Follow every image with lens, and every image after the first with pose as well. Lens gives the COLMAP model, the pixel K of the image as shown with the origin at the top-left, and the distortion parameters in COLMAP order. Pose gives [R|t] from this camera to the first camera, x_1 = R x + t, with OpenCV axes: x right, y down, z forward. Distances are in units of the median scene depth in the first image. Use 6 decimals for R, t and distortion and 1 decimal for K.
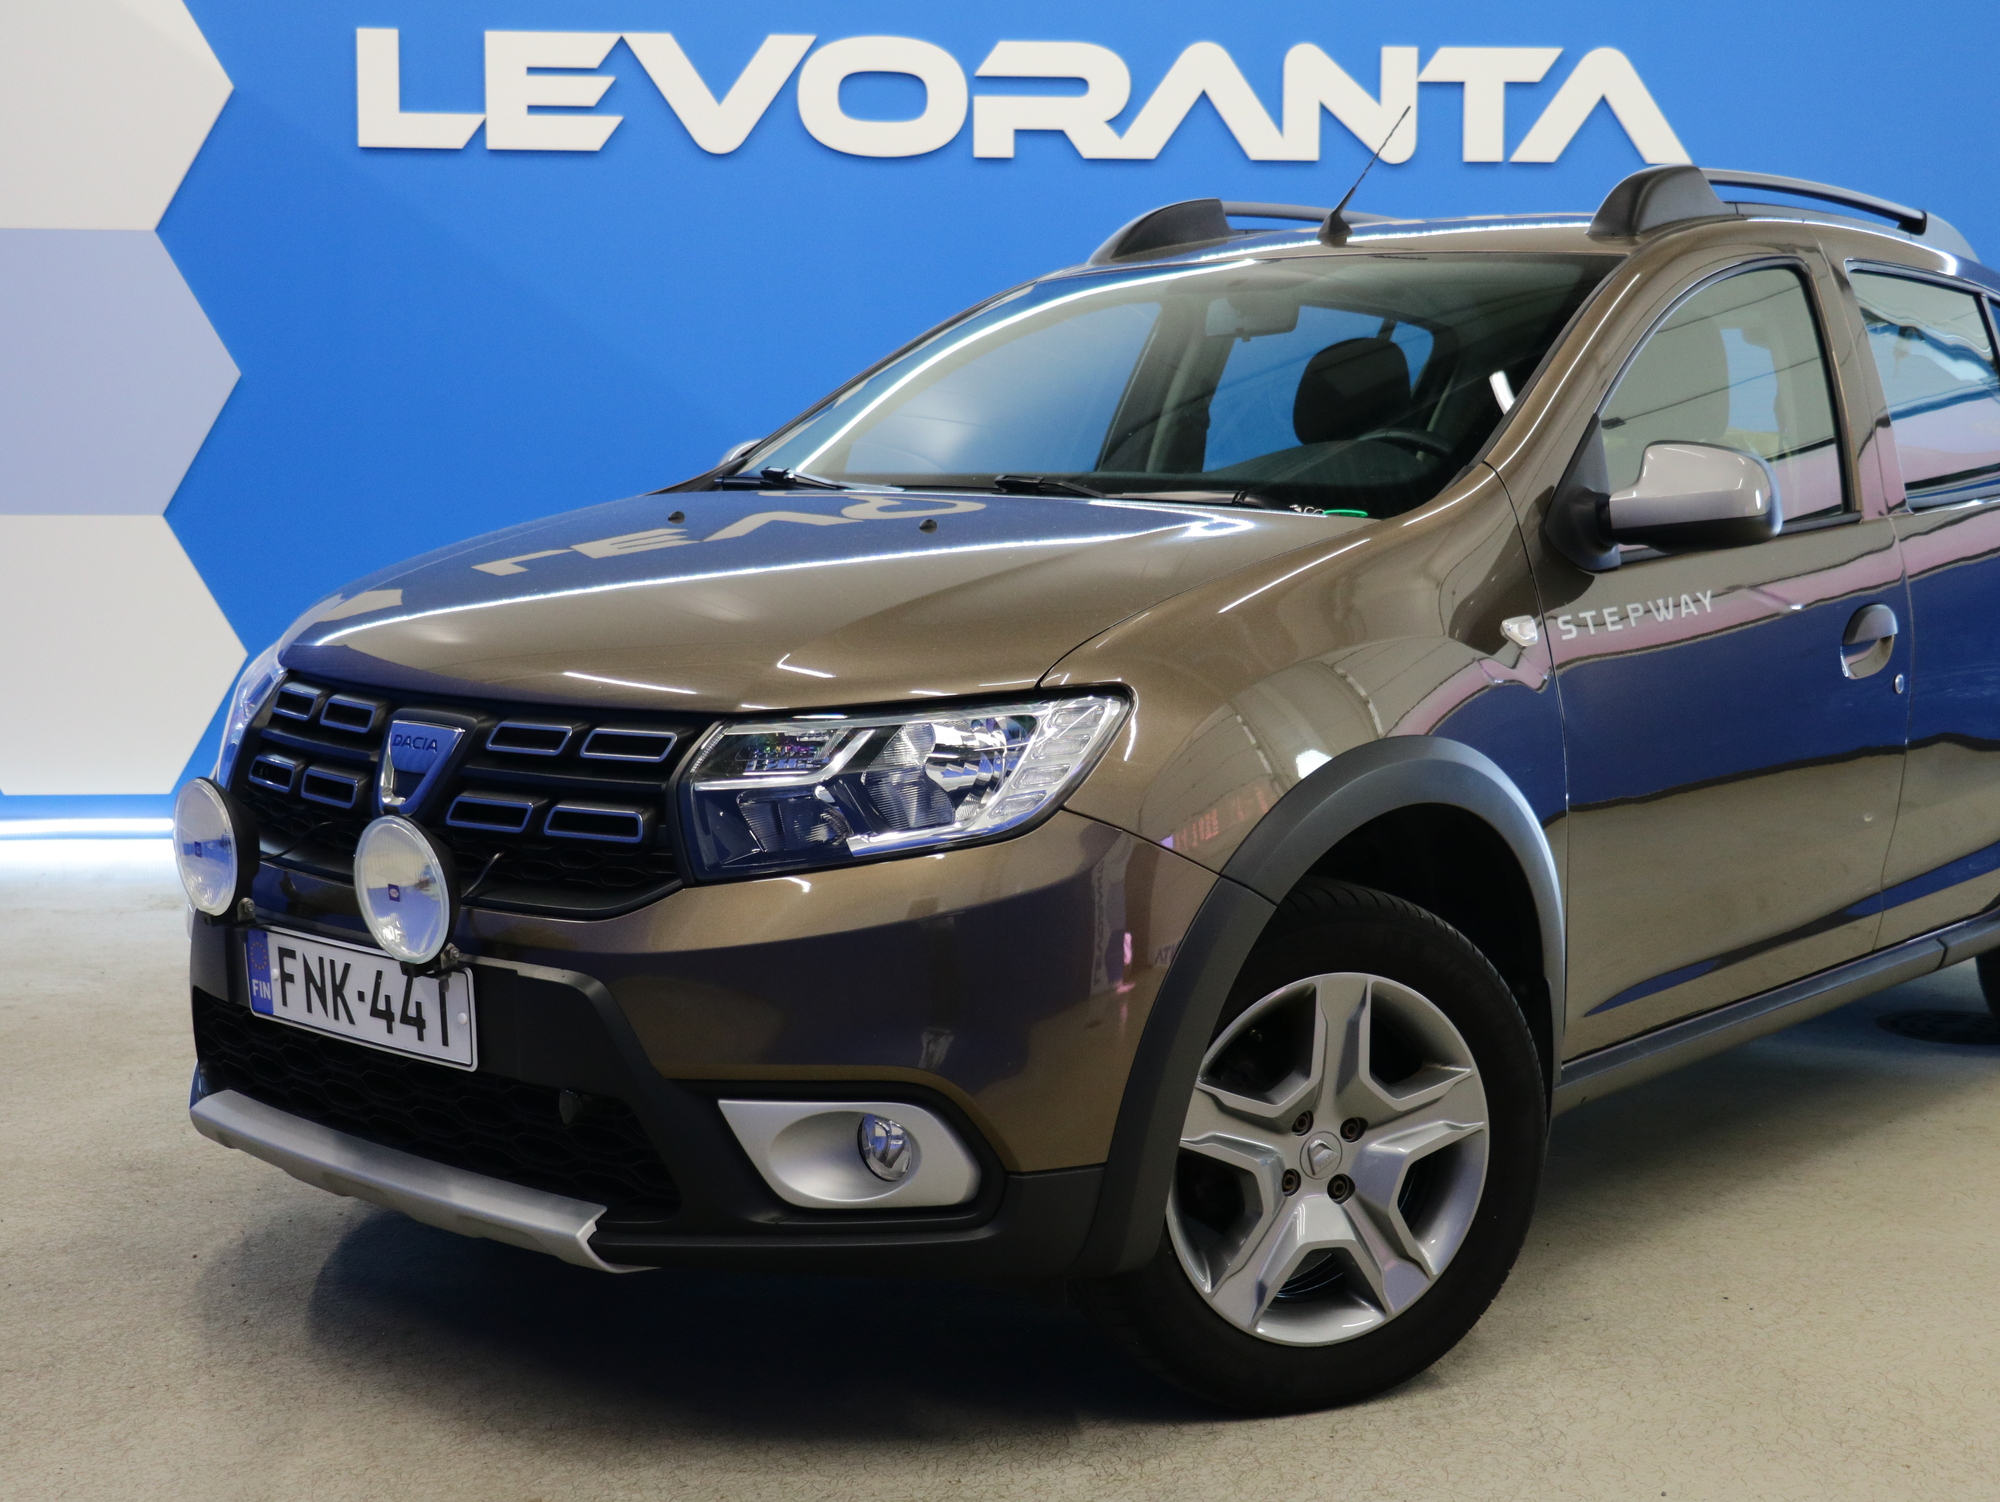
lens RADIAL K [[2575.1, 0, 1091.2], [0, 2575.1, 743.0], [0, 0, 1]] dist [-0.022115, 0.000473]
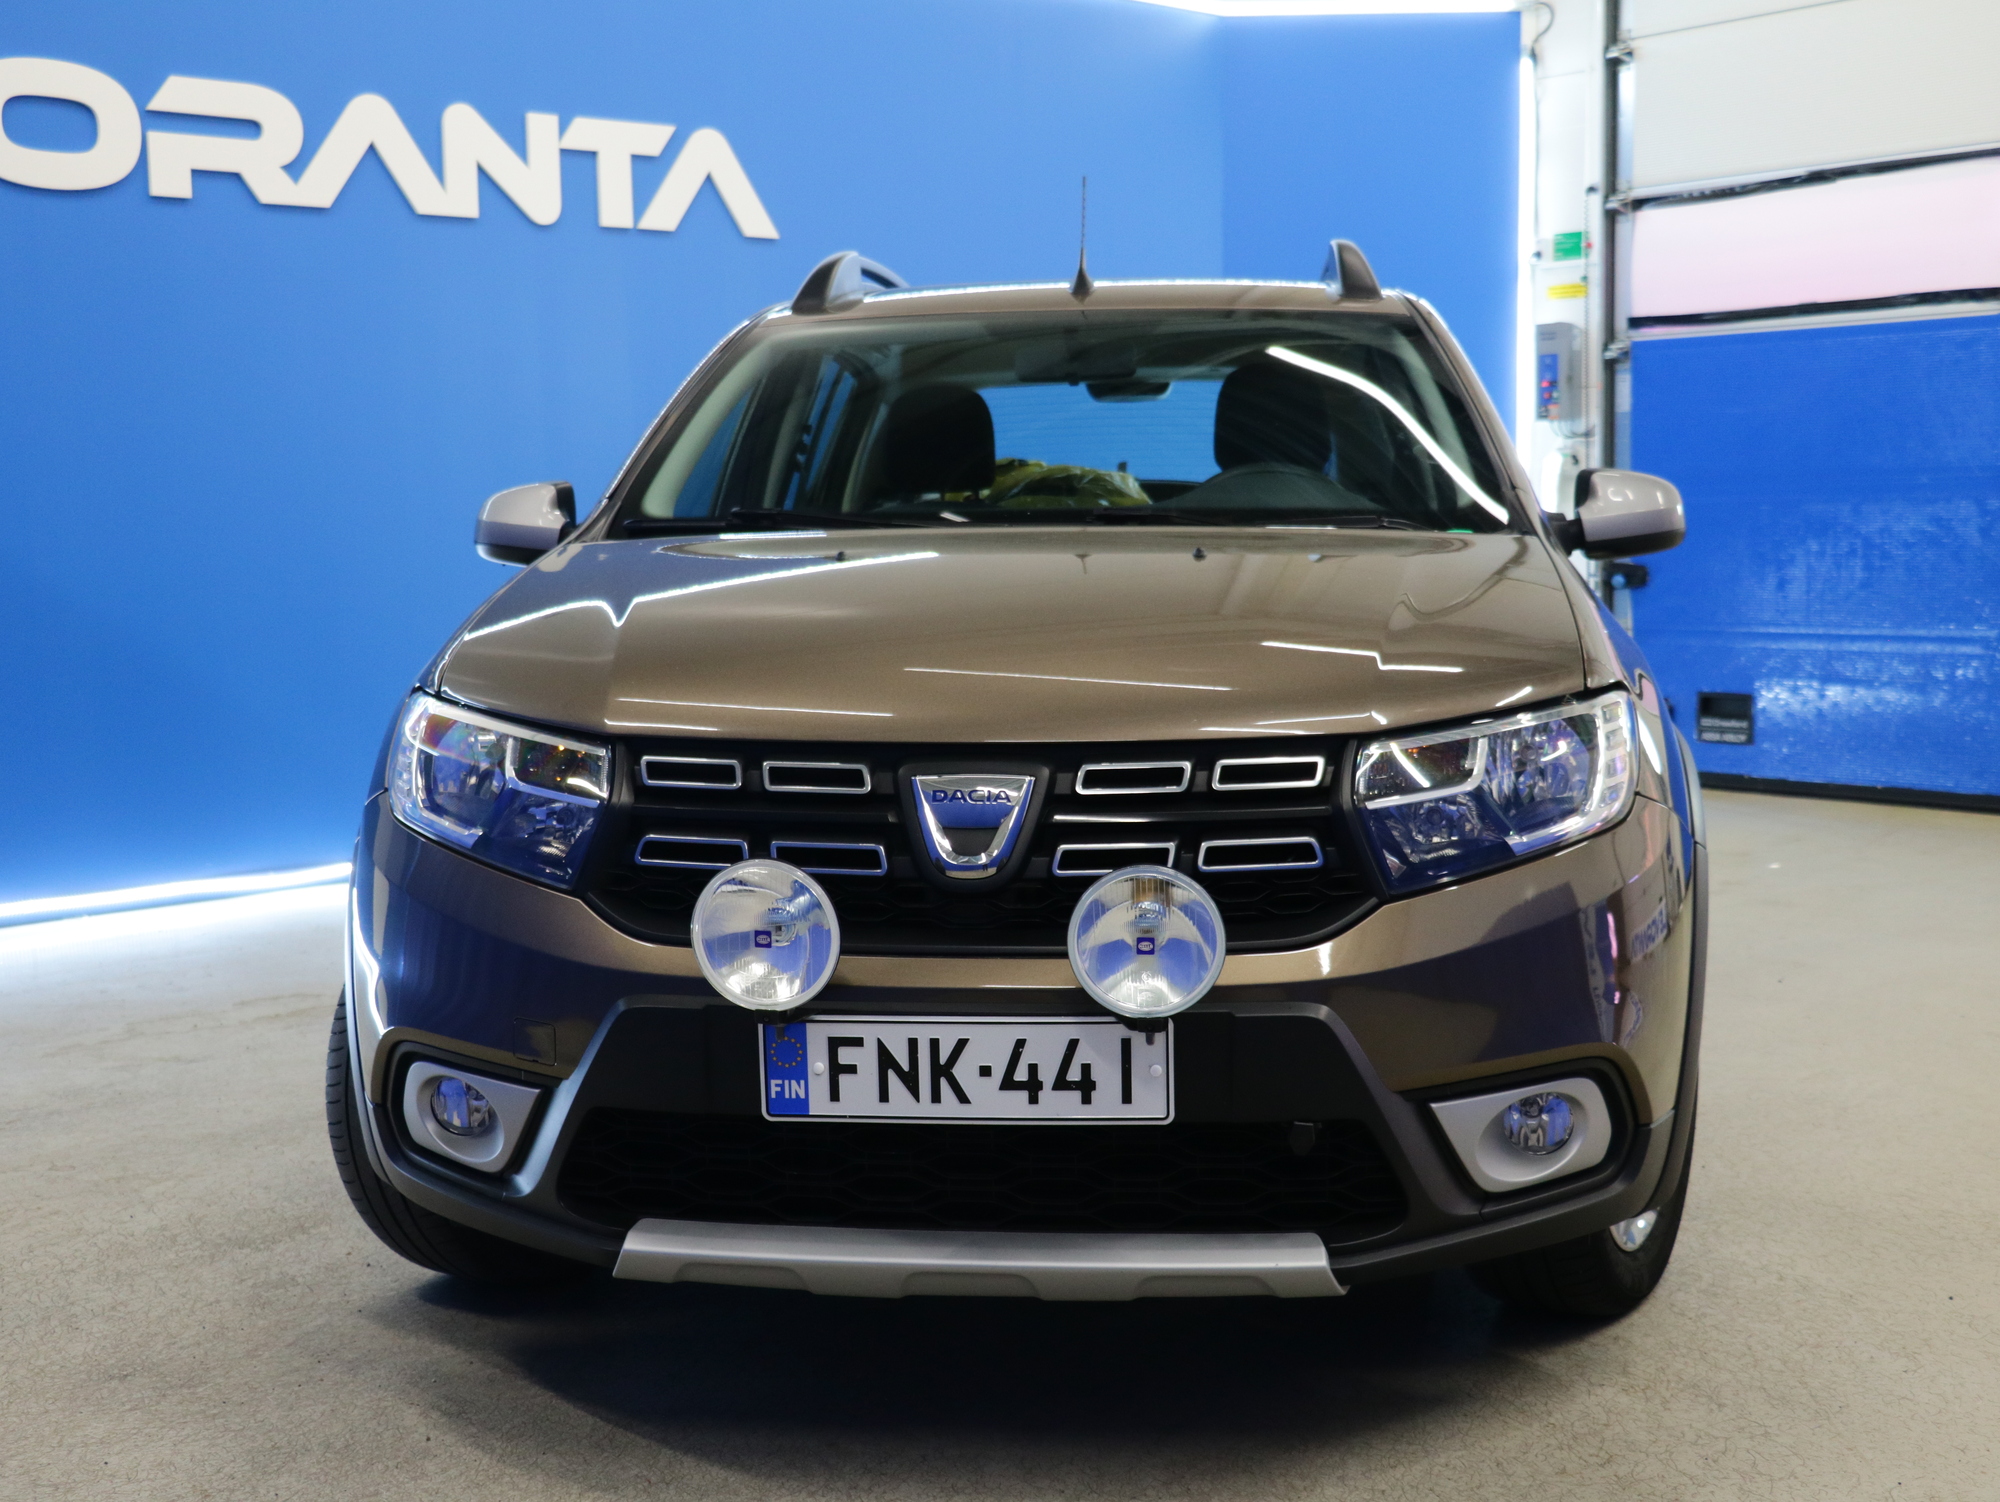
lens RADIAL K [[2345.7, 0, 1000.0], [0, 2345.7, 751.0], [0, 0, 1]] dist [-0.001214, -0.008668]
pose [[0.817168, -0.076073, 0.571357, -0.300897], [0.081476, 0.996544, 0.016156, -0.011971], [-0.570611, 0.033350, 0.820543, 0.118336]]
